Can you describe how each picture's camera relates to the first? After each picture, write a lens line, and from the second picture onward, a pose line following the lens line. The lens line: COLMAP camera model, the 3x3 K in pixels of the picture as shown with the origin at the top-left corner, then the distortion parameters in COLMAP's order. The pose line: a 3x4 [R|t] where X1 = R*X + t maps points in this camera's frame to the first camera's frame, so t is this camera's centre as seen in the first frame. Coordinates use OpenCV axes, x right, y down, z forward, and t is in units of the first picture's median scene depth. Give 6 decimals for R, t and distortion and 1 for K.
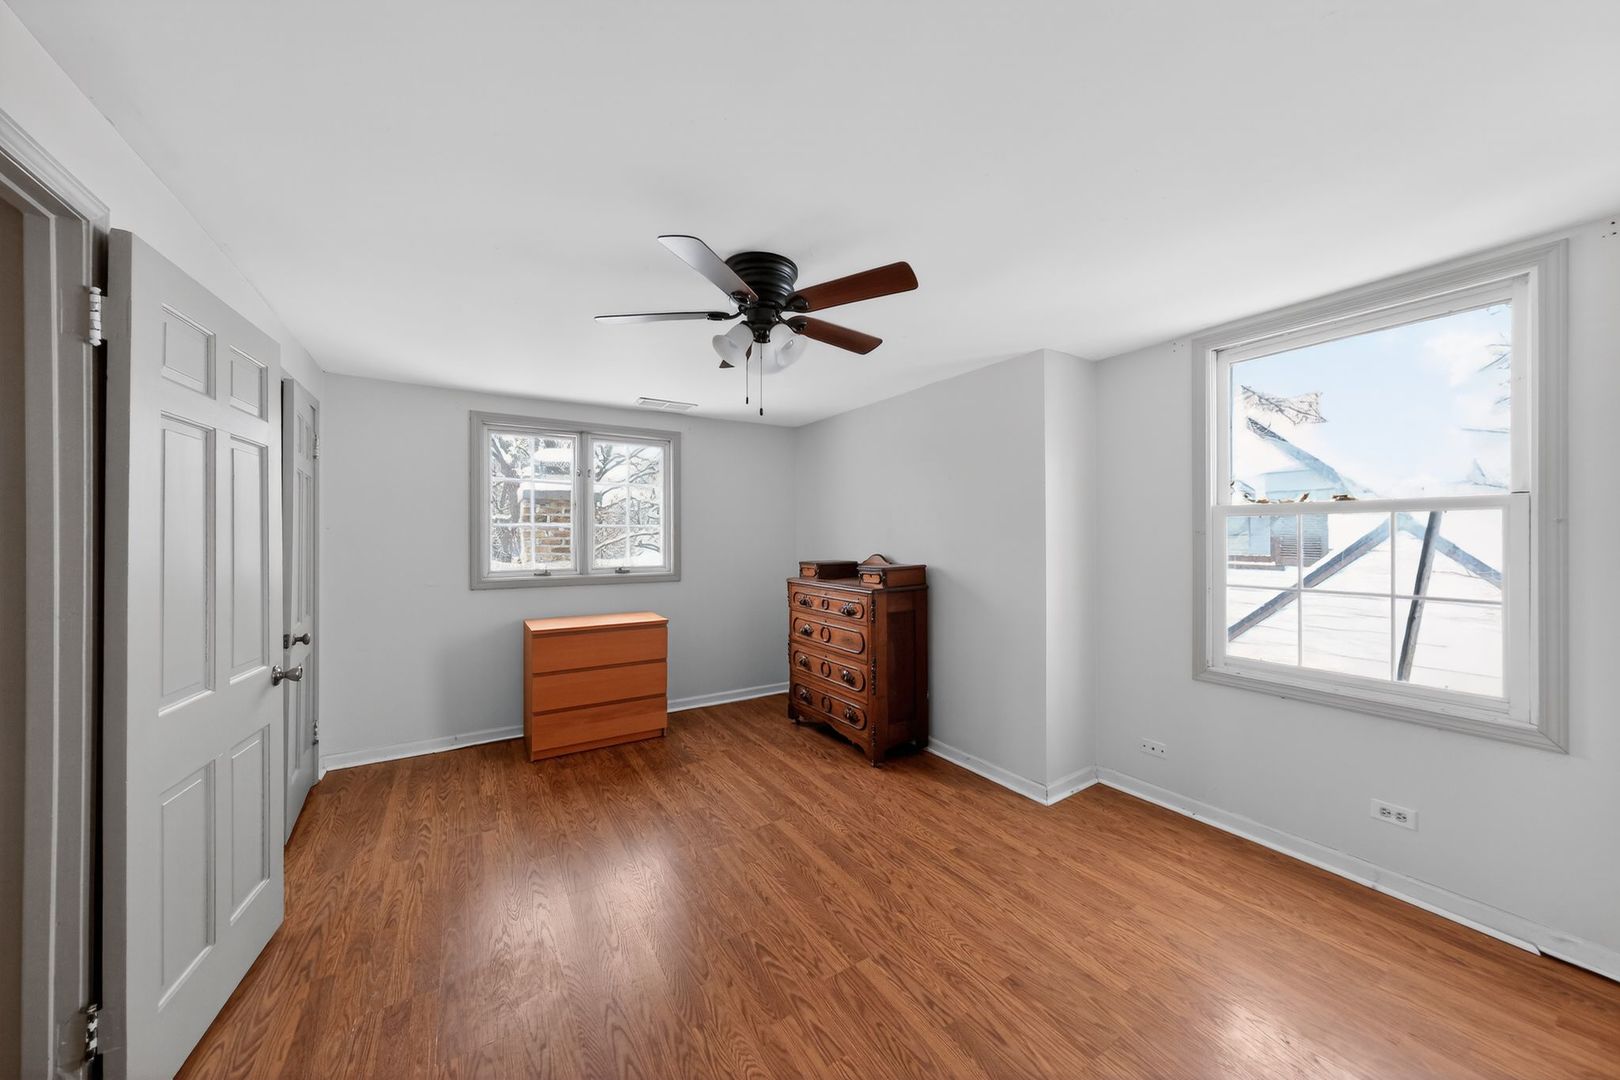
lens RADIAL K [[553.7, 0, 816.5], [0, 553.7, 537.4], [0, 0, 1]] dist [-0.002291, -0.000190]
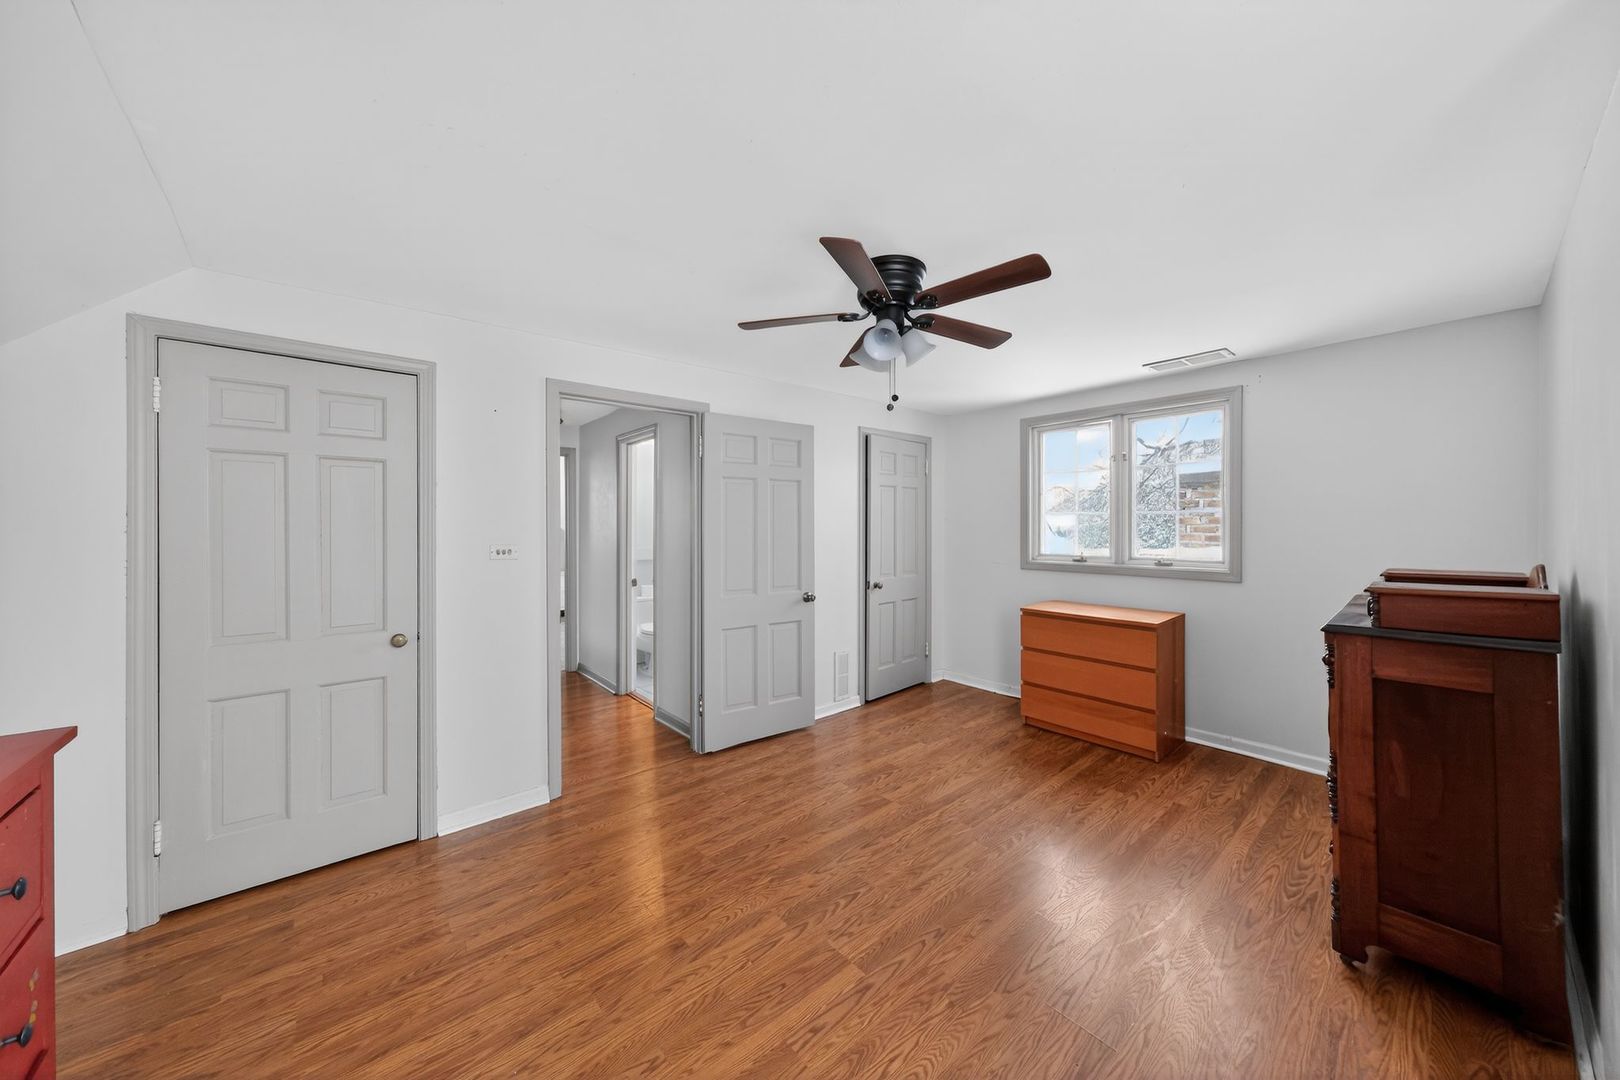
lens RADIAL K [[553.7, 0, 819.4], [0, 553.7, 527.3], [0, 0, 1]] dist [-0.002291, -0.000190]
pose [[0.143587, 0.003944, -0.989630, 0.756334], [0.005256, 0.999975, 0.004748, -0.005219], [0.989624, -0.005883, 0.143563, 0.591579]]
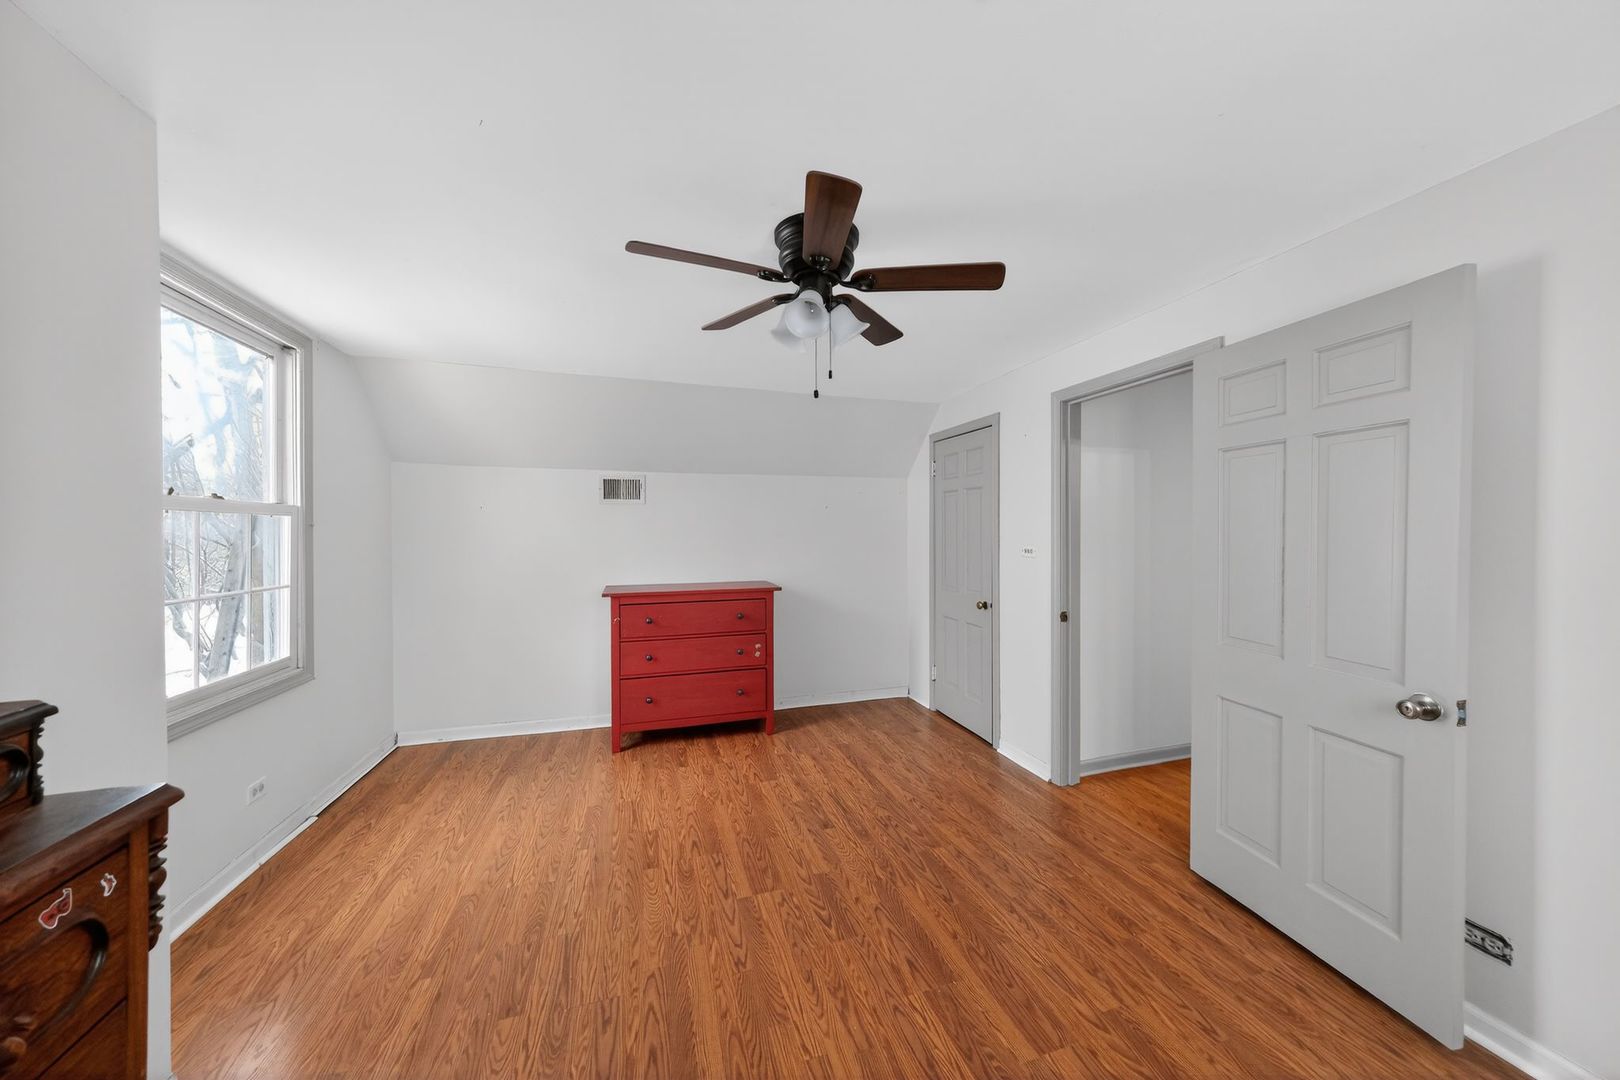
lens RADIAL K [[553.7, 0, 812.1], [0, 553.7, 533.6], [0, 0, 1]] dist [-0.002291, -0.000190]
pose [[-0.964463, 0.005437, 0.264164, -0.272514], [0.006943, 0.999965, 0.004769, -0.005273], [-0.264128, 0.006433, -0.964466, 1.544328]]
